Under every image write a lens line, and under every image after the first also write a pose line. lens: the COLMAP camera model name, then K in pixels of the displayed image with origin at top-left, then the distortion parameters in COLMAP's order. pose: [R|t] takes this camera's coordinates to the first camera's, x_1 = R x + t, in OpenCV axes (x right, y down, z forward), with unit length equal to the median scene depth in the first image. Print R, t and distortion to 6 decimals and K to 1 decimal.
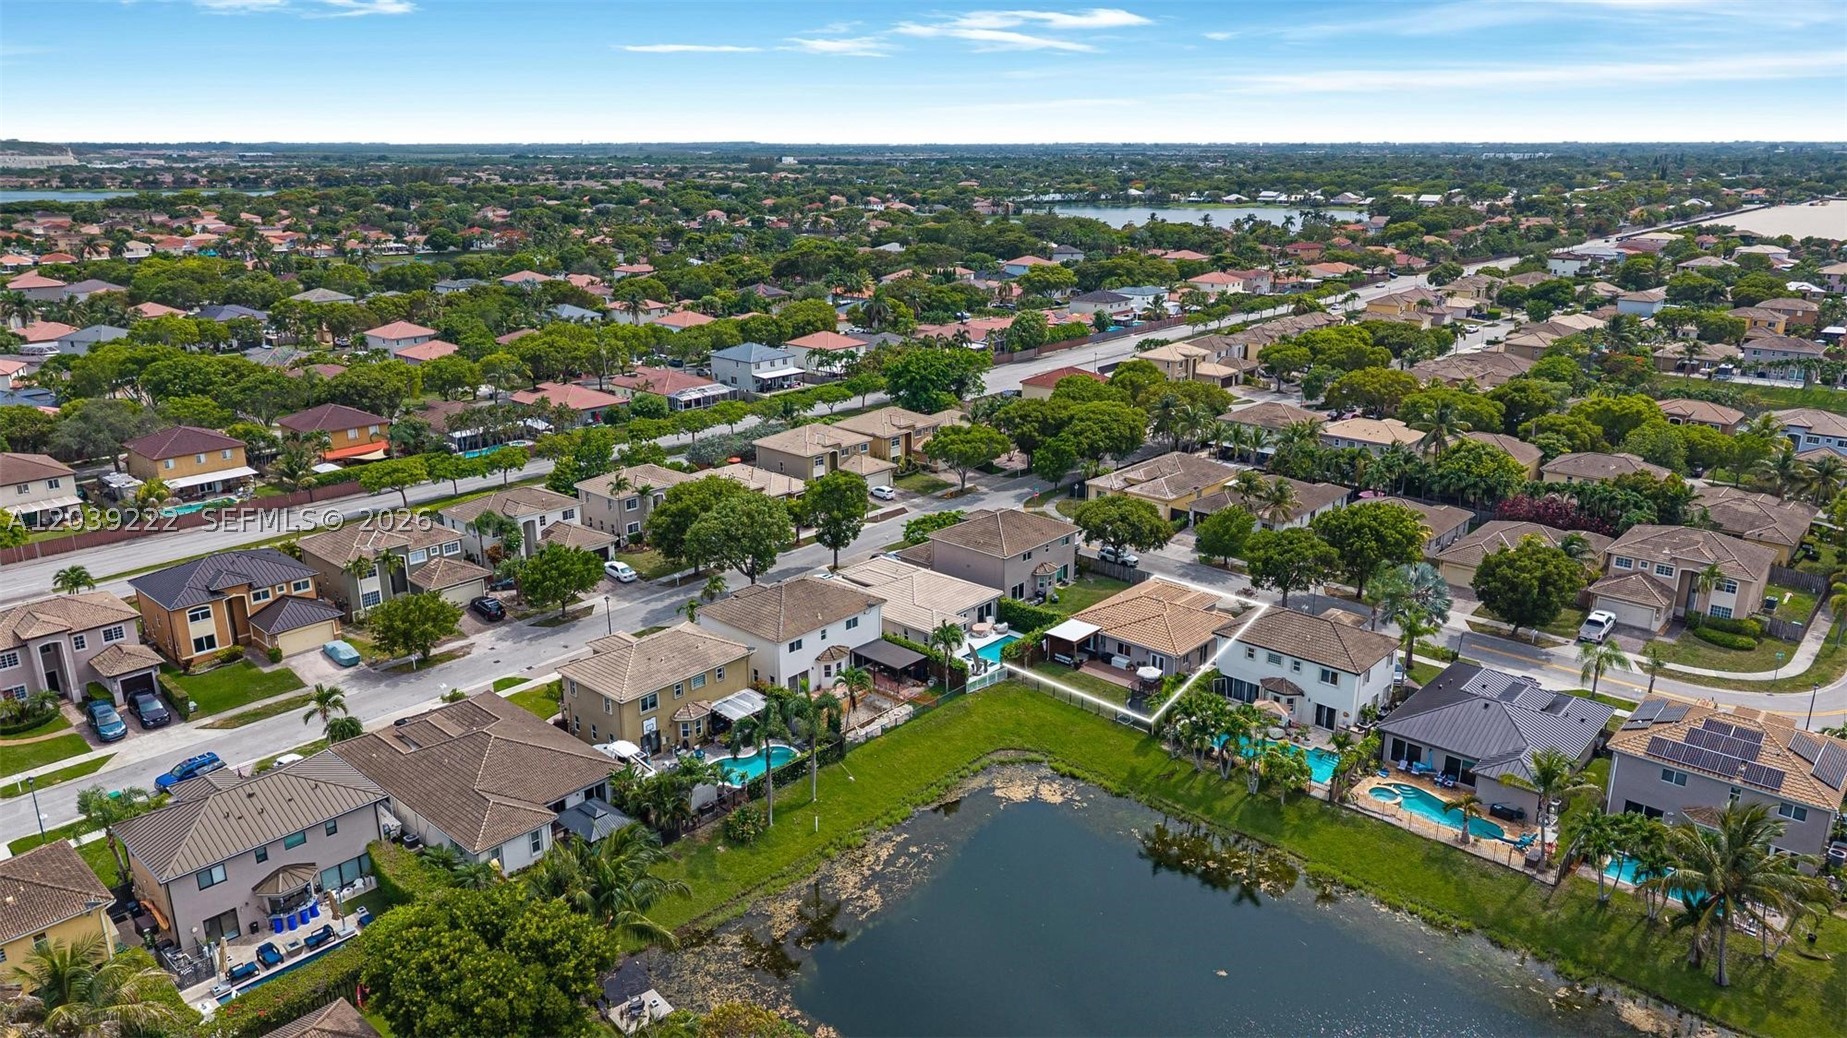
lens RADIAL K [[1188.3, 0, 927.3], [0, 1188.3, 551.2], [0, 0, 1]] dist [0.049455, -0.073344]
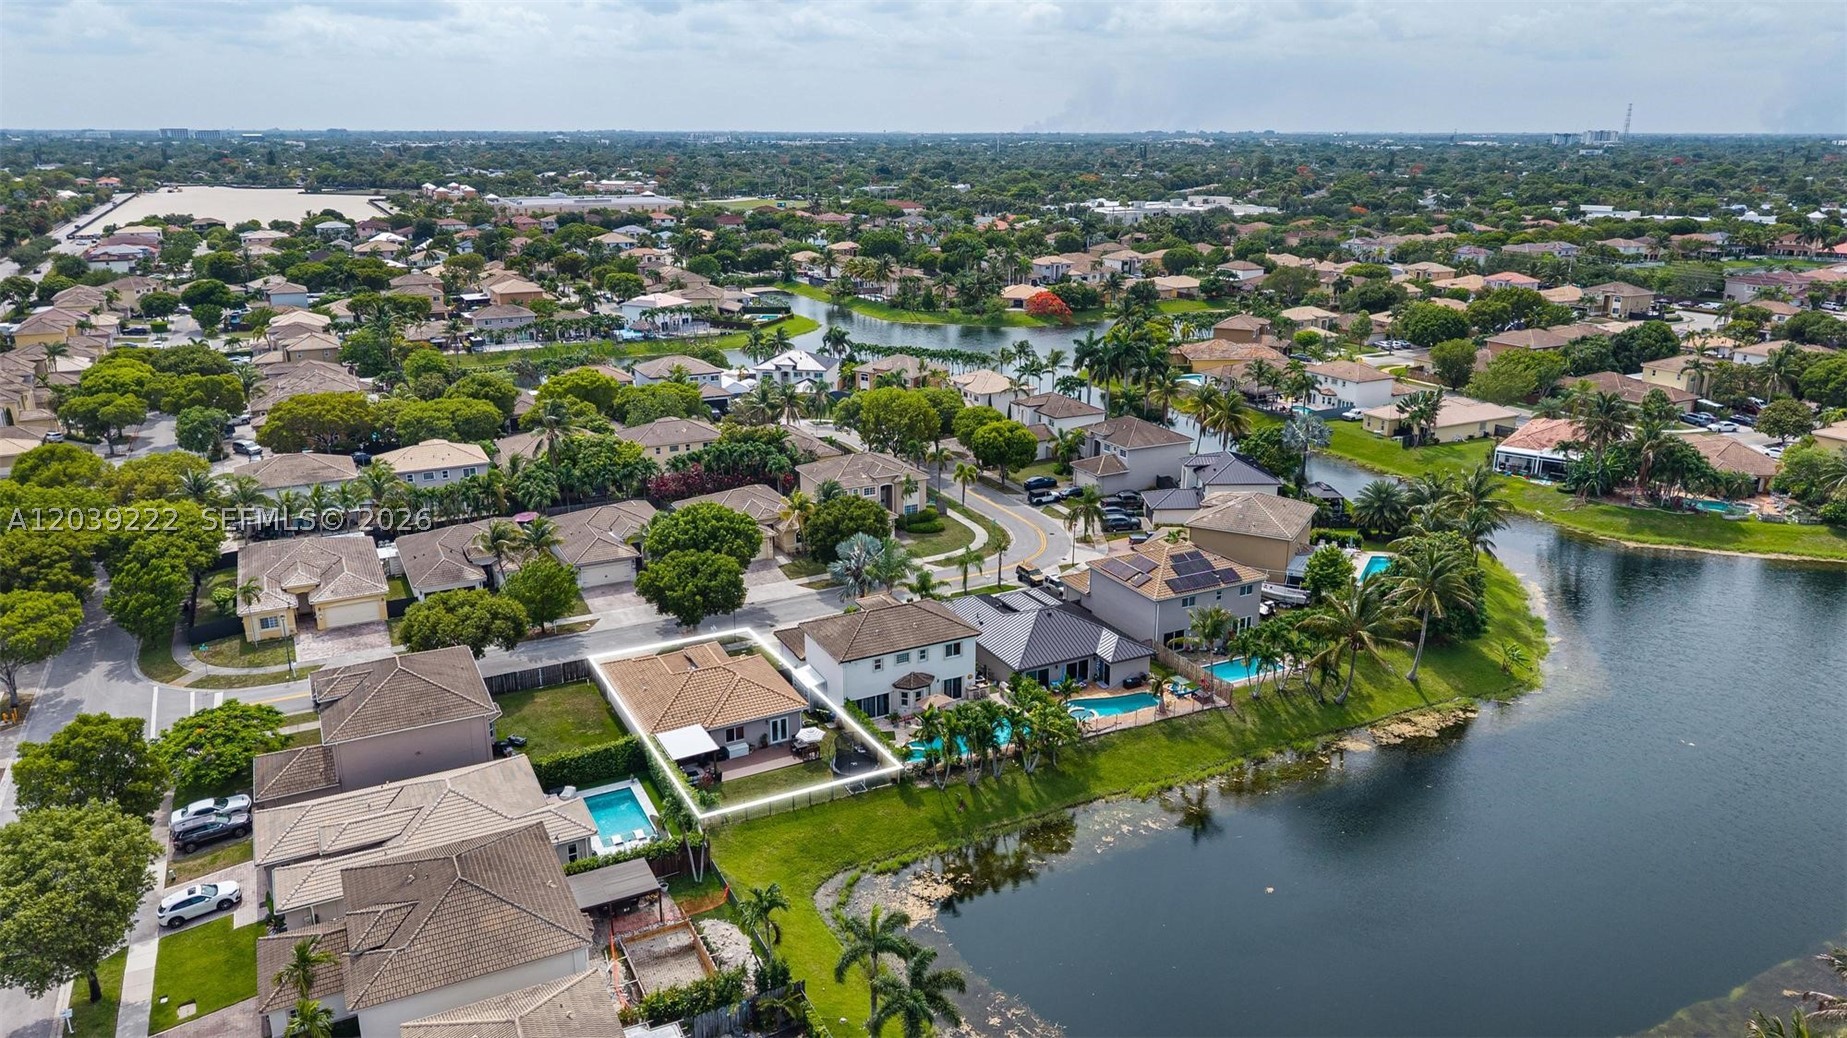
lens RADIAL K [[1244.1, 0, 923.0], [0, 1244.1, 483.6], [0, 0, 1]] dist [0.113954, -0.216206]
pose [[0.364171, -0.251497, 0.896732, -0.519570], [0.300894, 0.942985, 0.142273, -0.164905], [-0.881387, 0.218010, 0.419082, 0.475835]]
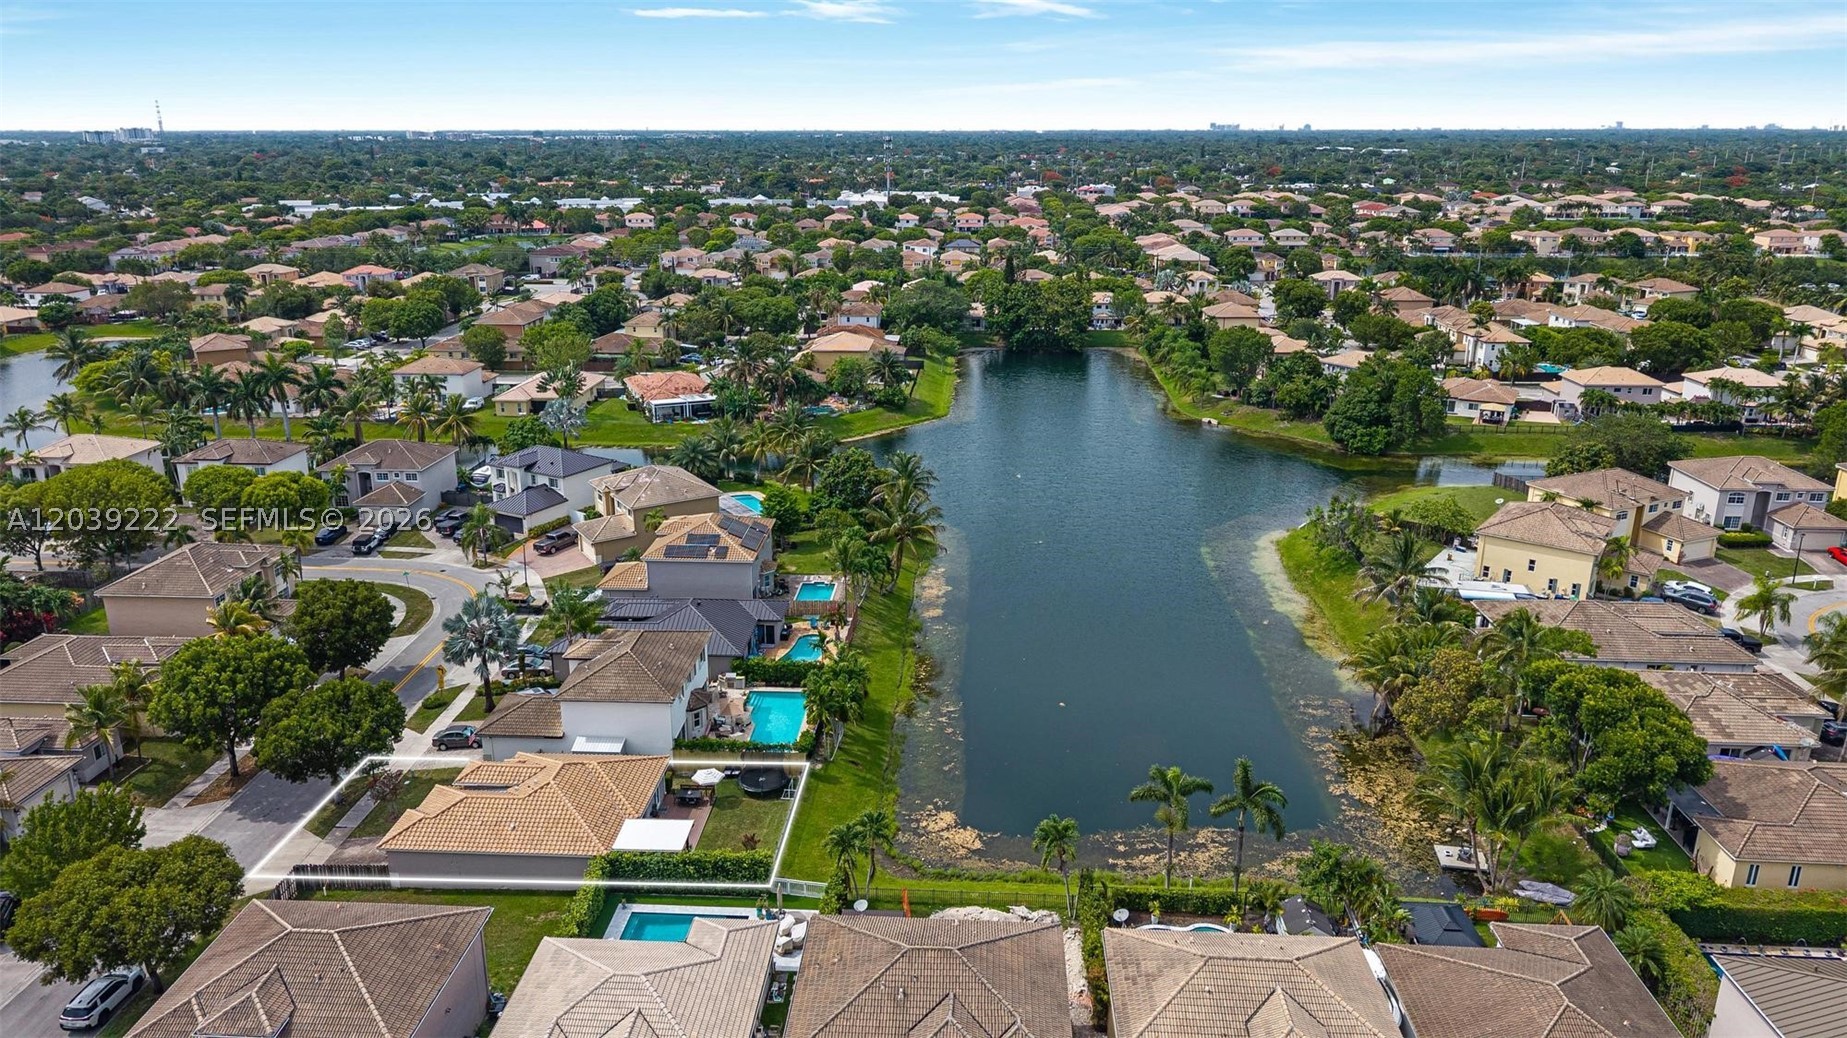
lens RADIAL K [[1224.2, 0, 923.5], [0, 1224.2, 519.0], [0, 0, 1]] dist [0.045678, -0.075095]
pose [[-0.621110, -0.236828, 0.747084, -0.453890], [0.251474, 0.842621, 0.476184, -0.379049], [-0.742283, 0.483635, -0.463804, 1.118401]]
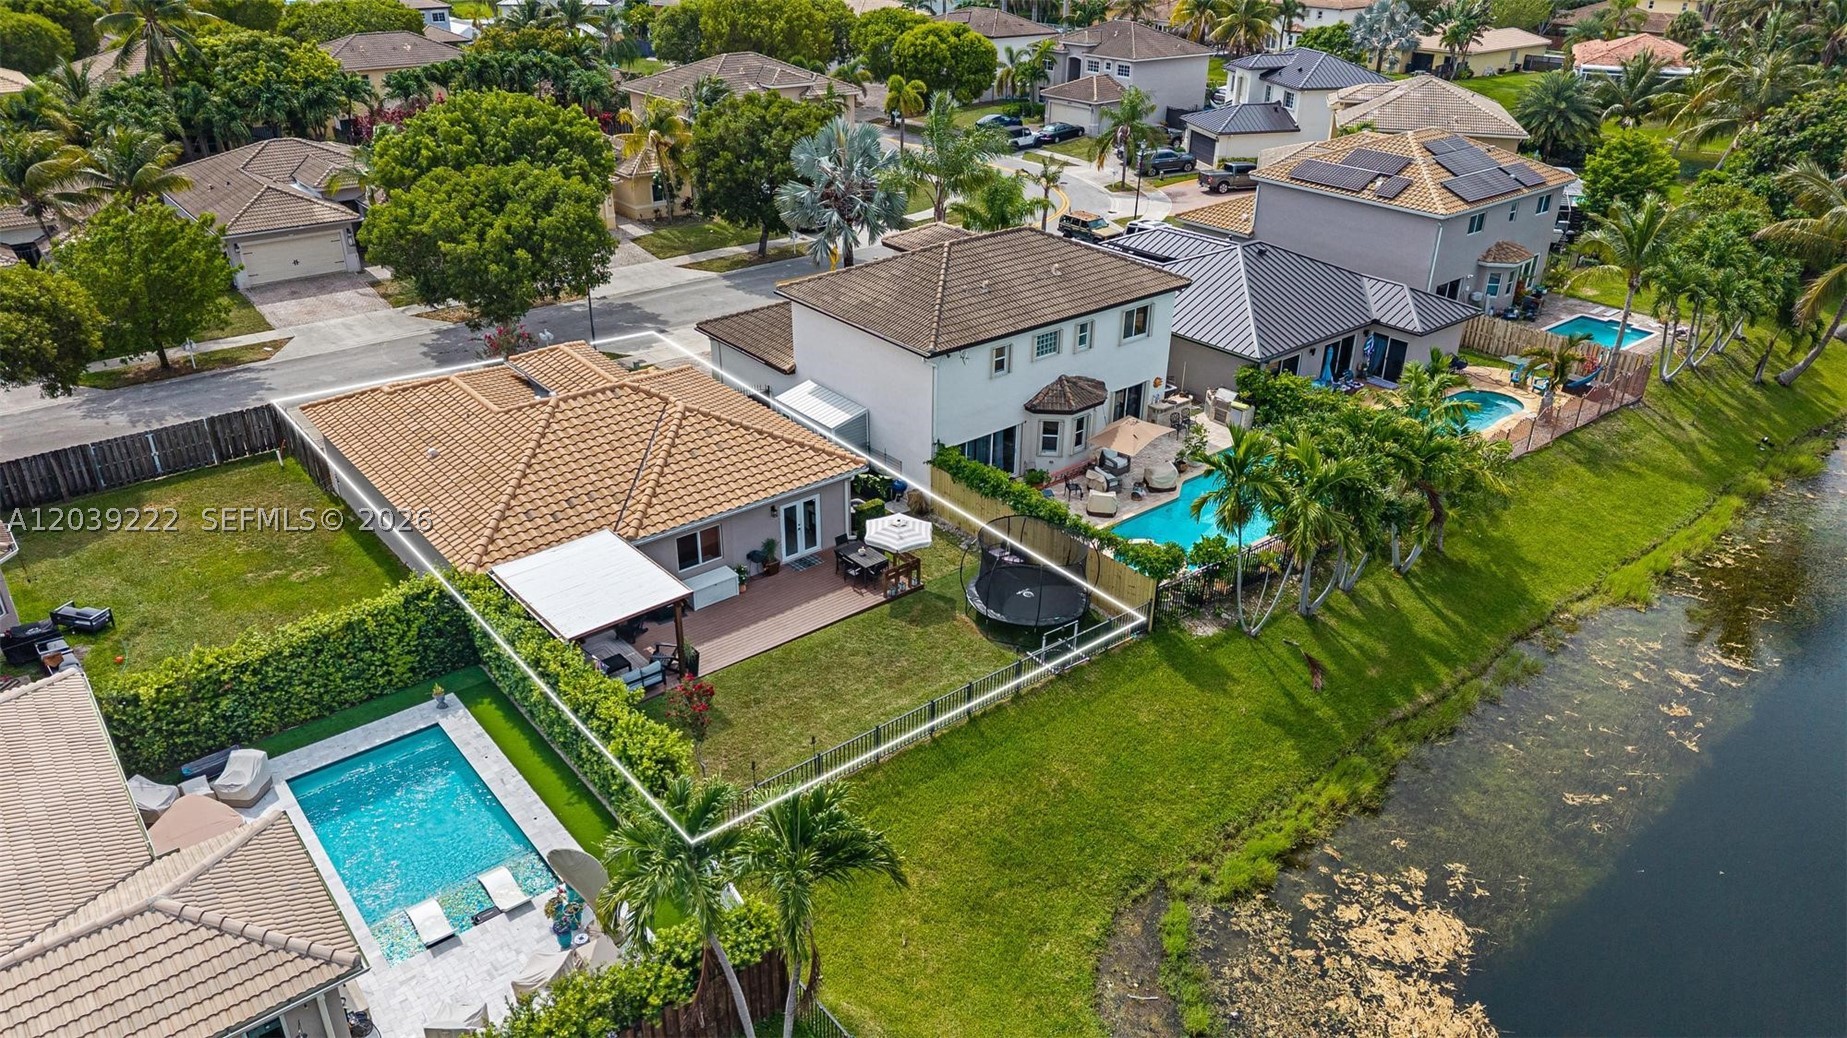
lens RADIAL K [[1224.2, 0, 923.5], [0, 1224.2, 519.0], [0, 0, 1]] dist [0.045678, -0.075095]
pose [[0.154982, -0.451497, 0.878710, -0.110602], [0.306441, 0.867555, 0.391718, -0.034574], [-0.939188, 0.208563, 0.272813, 0.842373]]
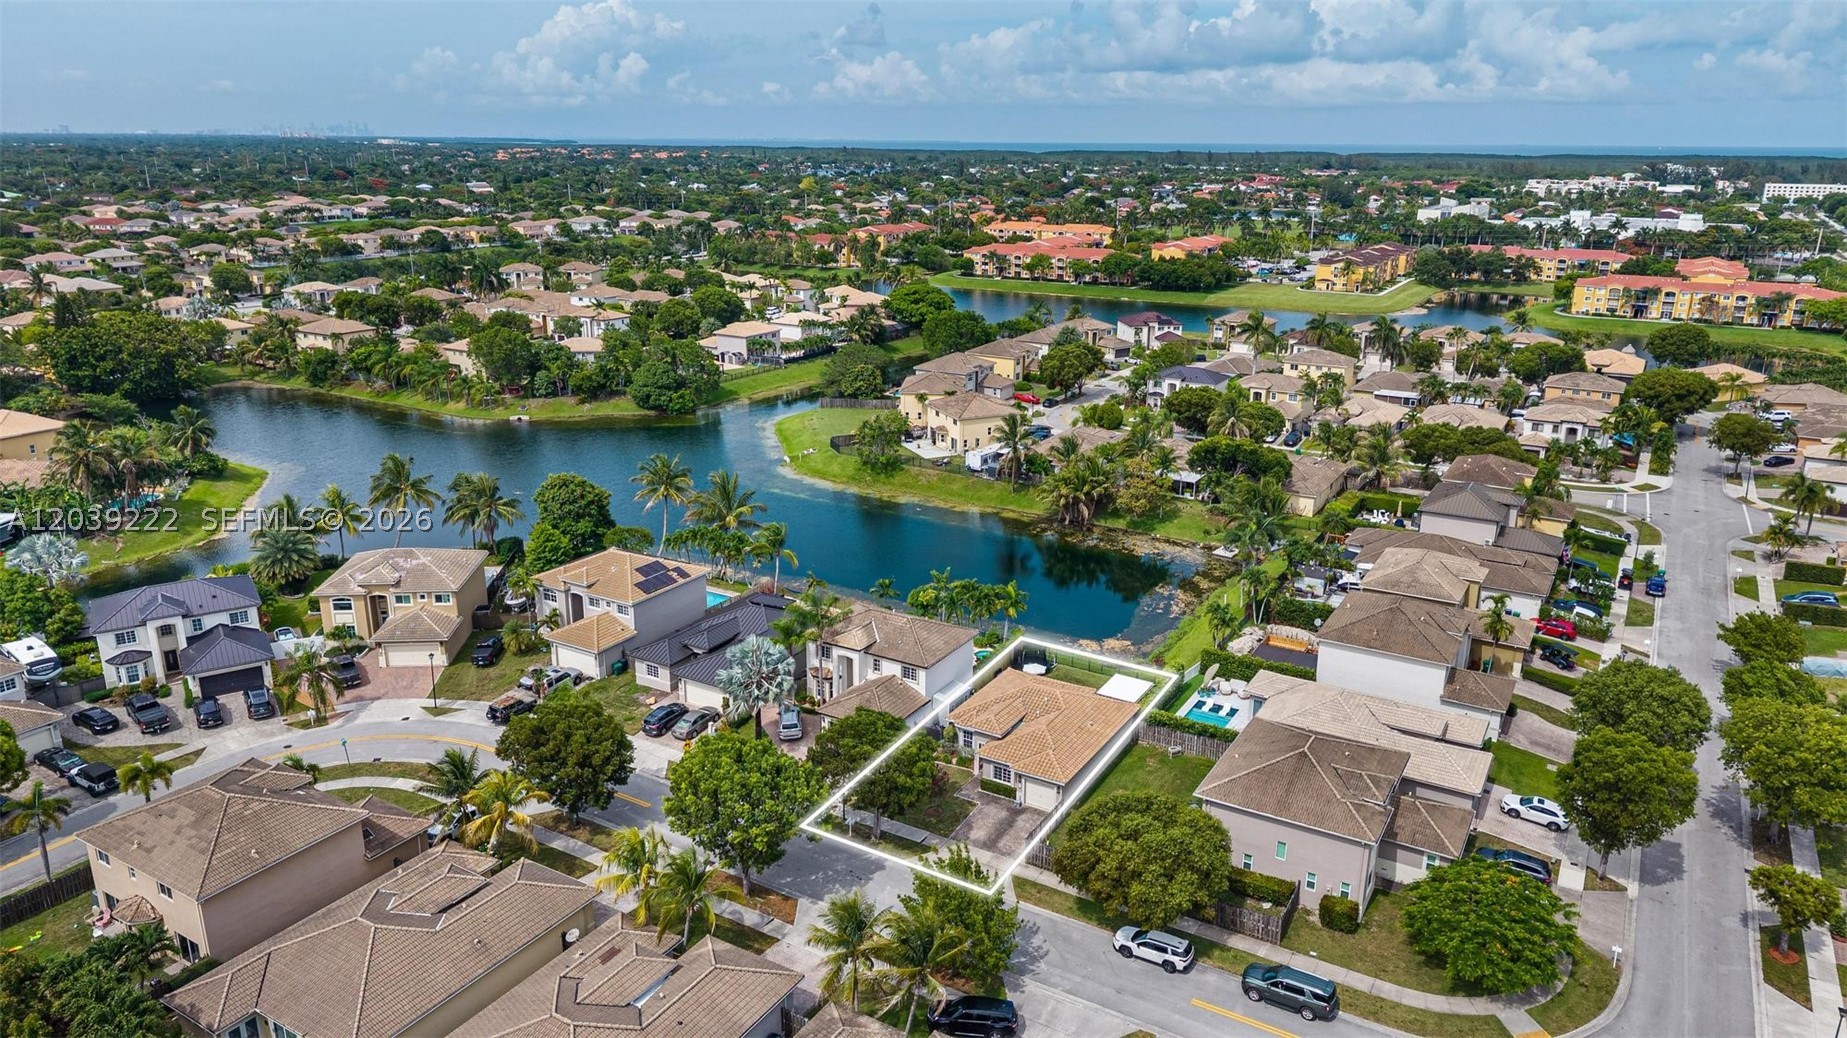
lens RADIAL K [[1188.3, 0, 927.3], [0, 1188.3, 551.2], [0, 0, 1]] dist [0.049455, -0.073344]
pose [[-0.983003, 0.054157, -0.175419, 0.420082], [-0.064520, 0.792644, 0.606261, -0.548271], [0.171878, 0.607274, -0.775678, 1.599807]]
